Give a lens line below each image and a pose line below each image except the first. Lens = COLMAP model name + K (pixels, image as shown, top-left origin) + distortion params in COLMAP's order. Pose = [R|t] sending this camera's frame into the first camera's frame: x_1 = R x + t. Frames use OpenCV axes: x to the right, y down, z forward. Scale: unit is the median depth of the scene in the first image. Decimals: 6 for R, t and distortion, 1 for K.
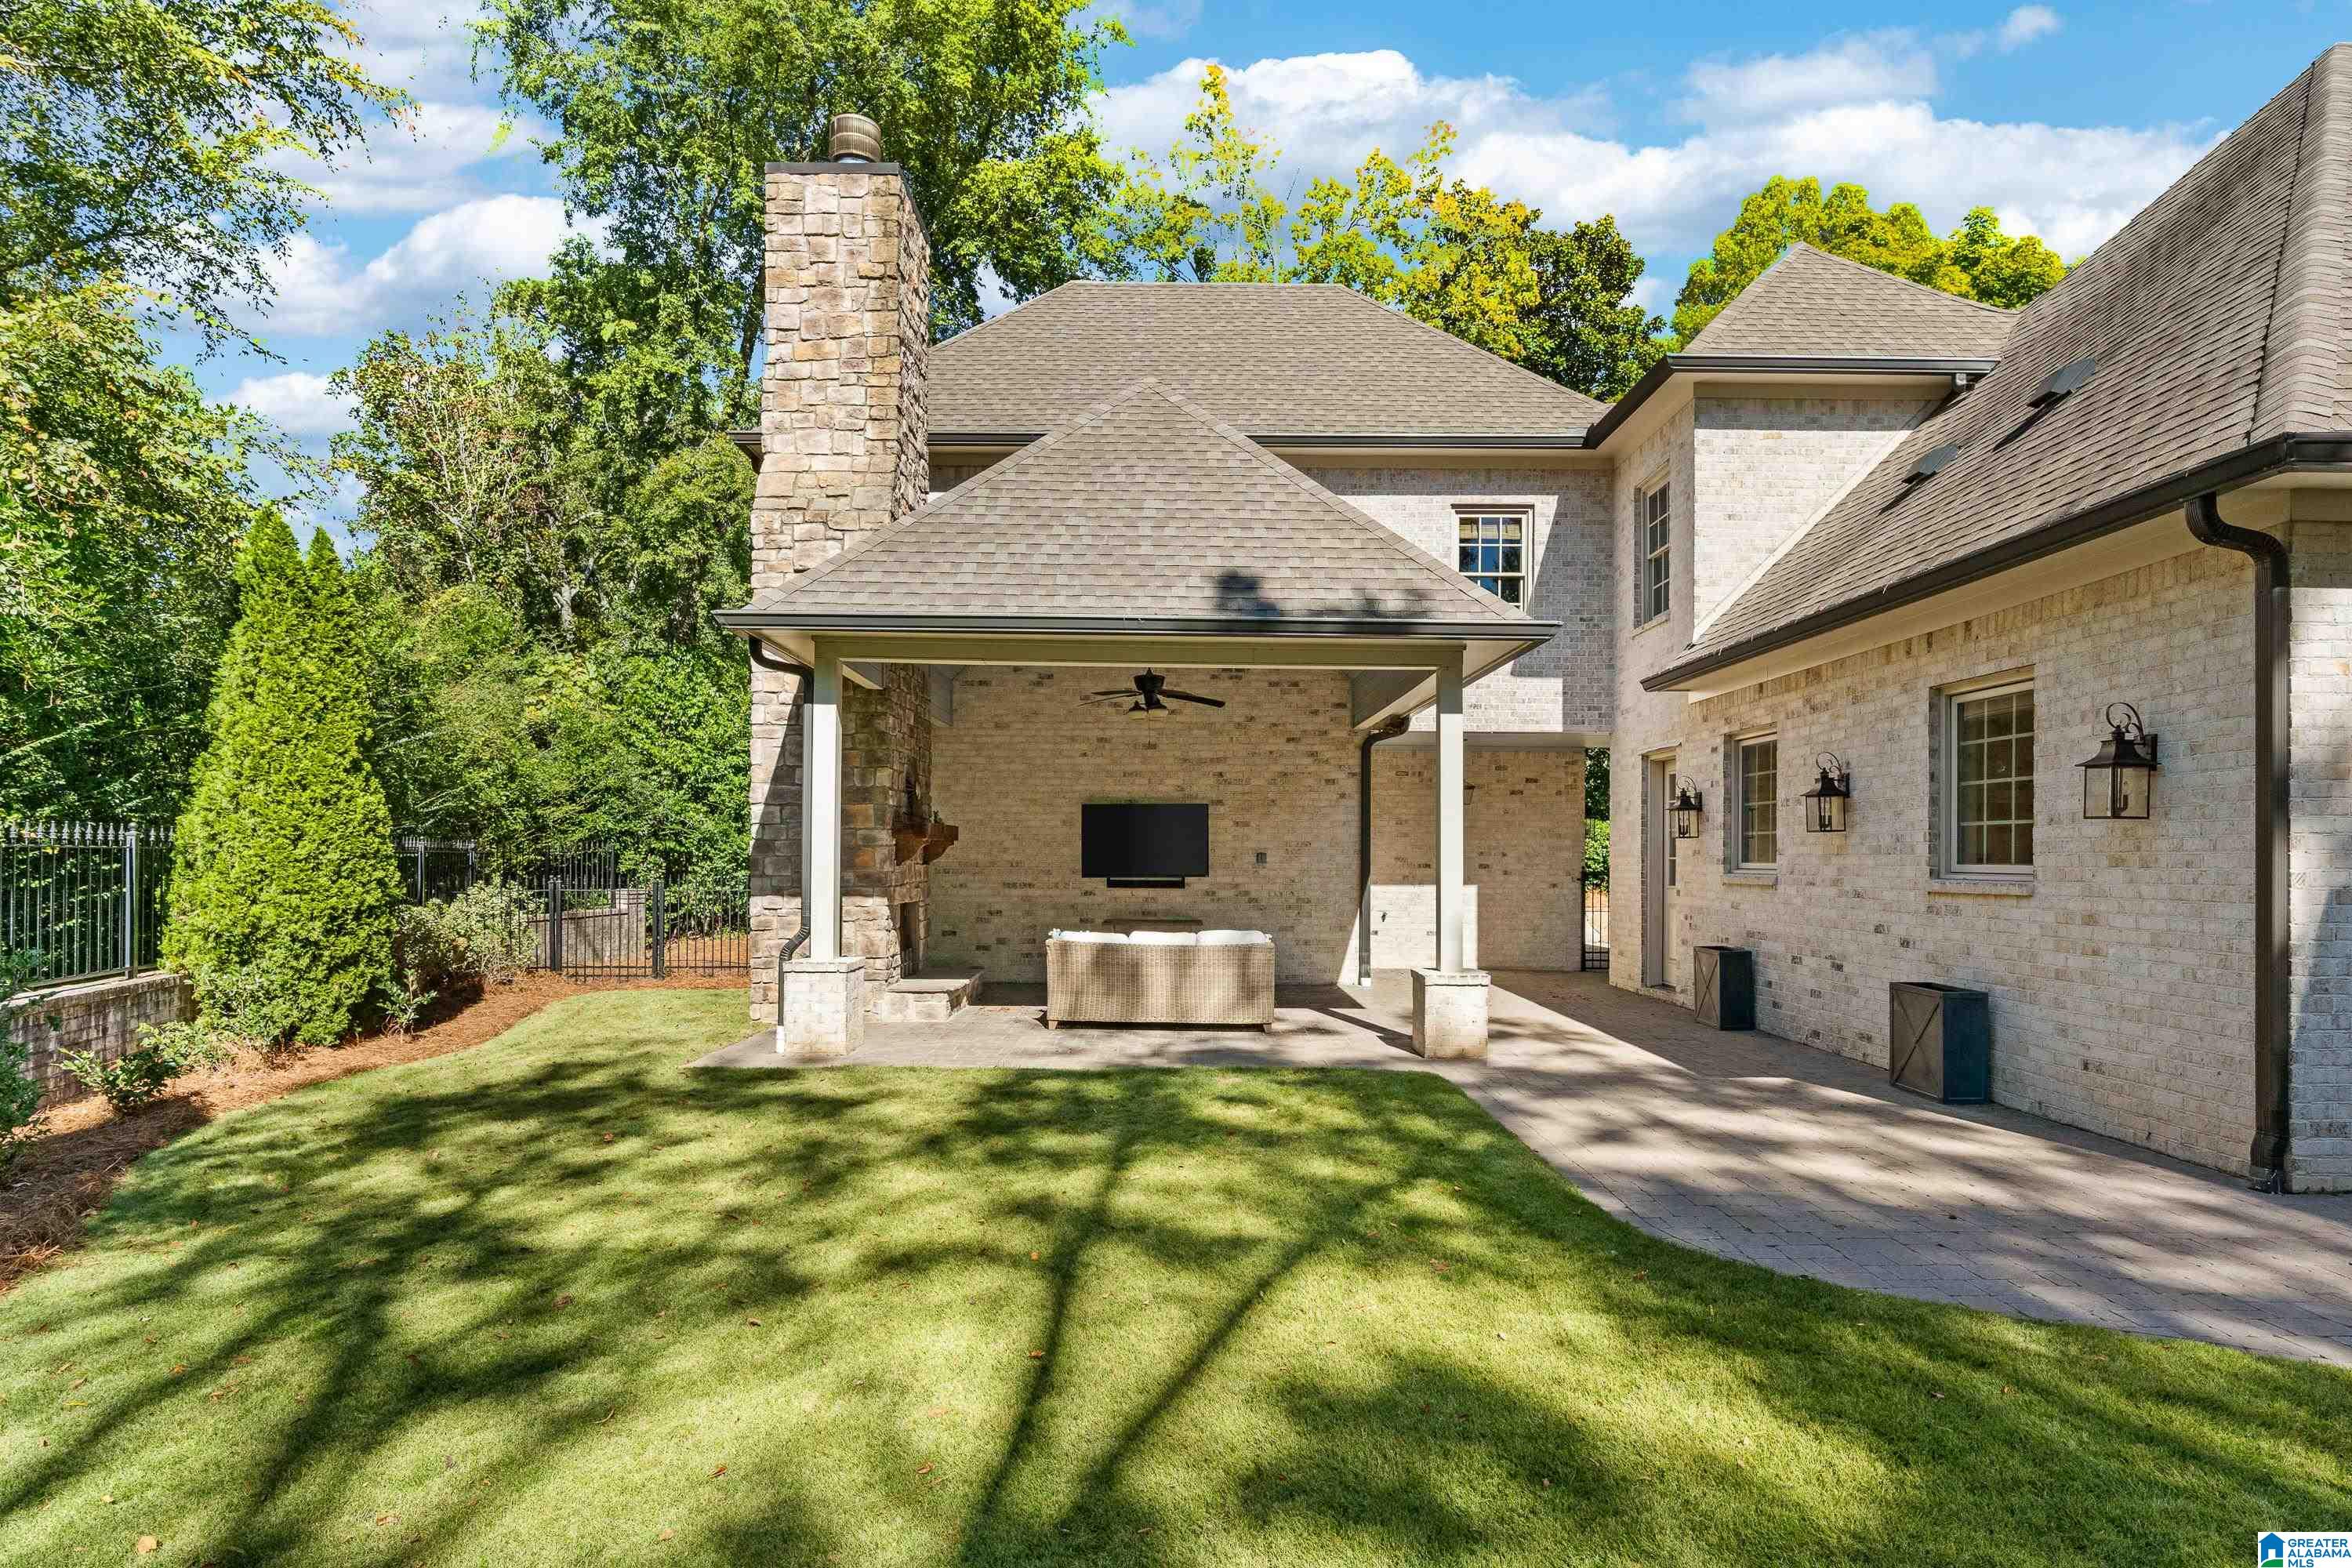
lens RADIAL K [[1203.8, 0, 1172.3], [0, 1203.8, 851.8], [0, 0, 1]] dist [-0.005445, 0.000237]
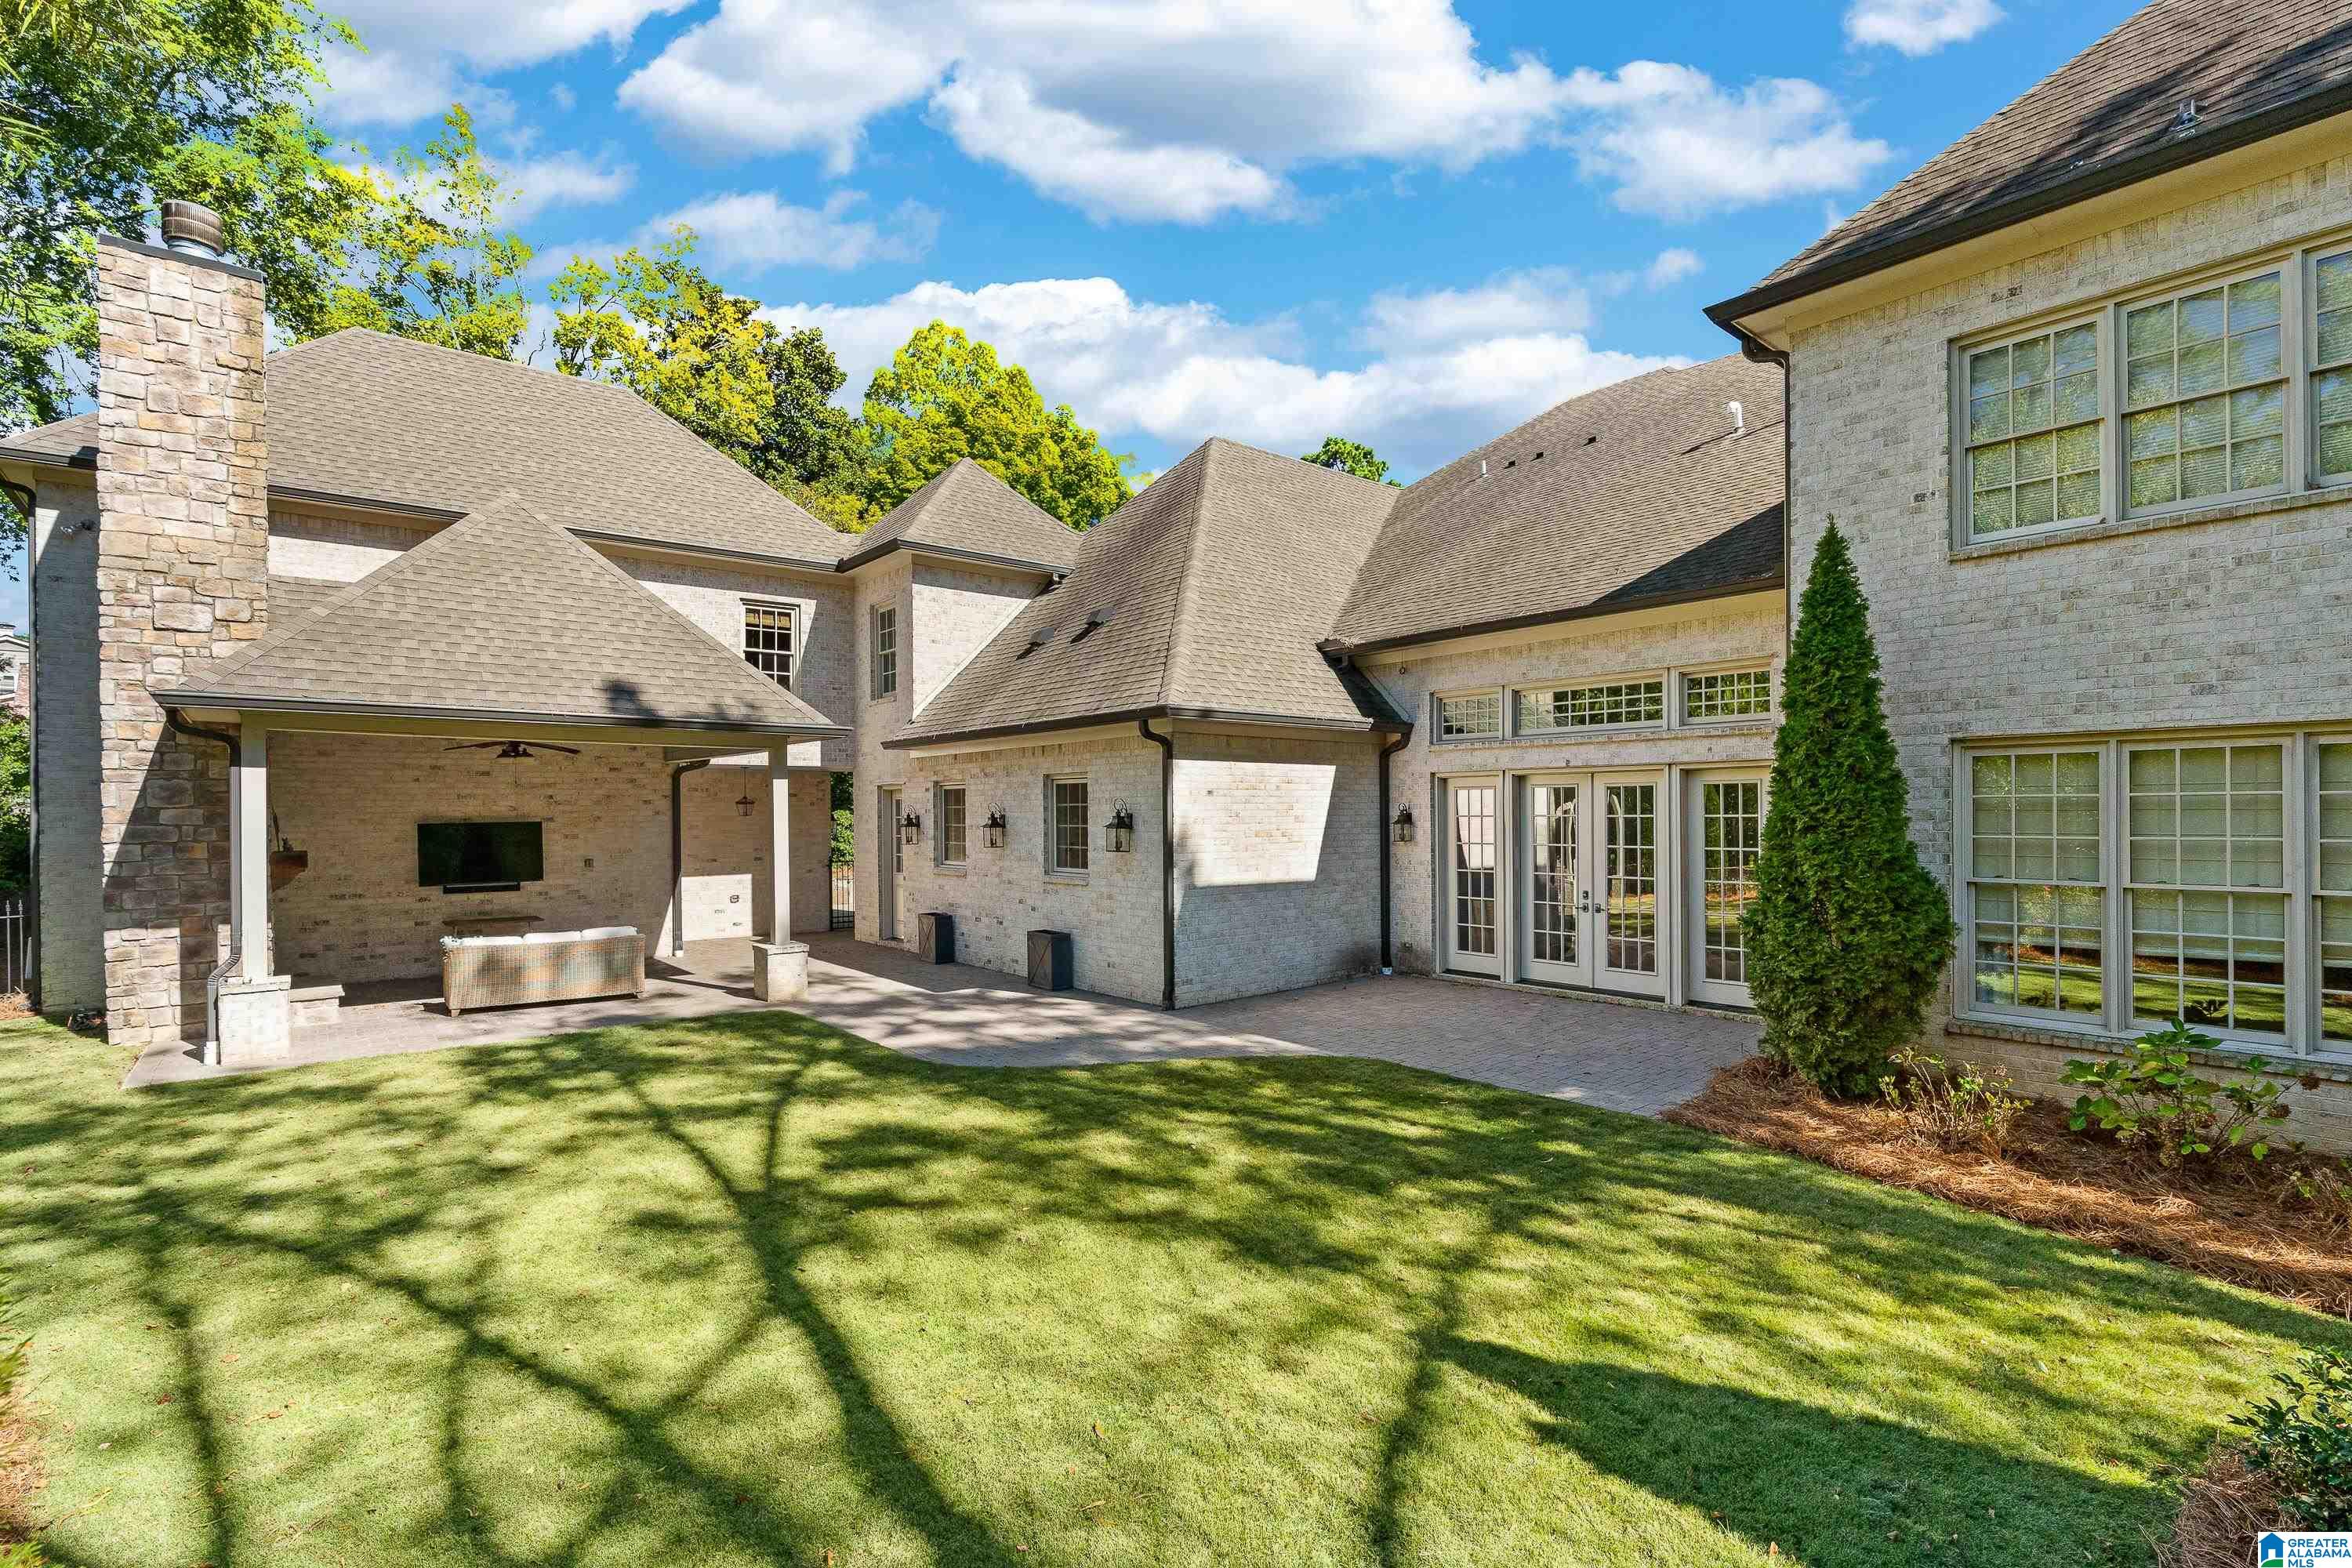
lens RADIAL K [[1087.4, 0, 1173.3], [0, 1087.4, 816.9], [0, 0, 1]] dist [-0.001632, -0.000084]
pose [[0.772454, -0.014576, 0.634904, -0.223658], [0.009450, 0.999890, 0.011457, -0.064428], [-0.635001, -0.002850, 0.772506, -0.338365]]
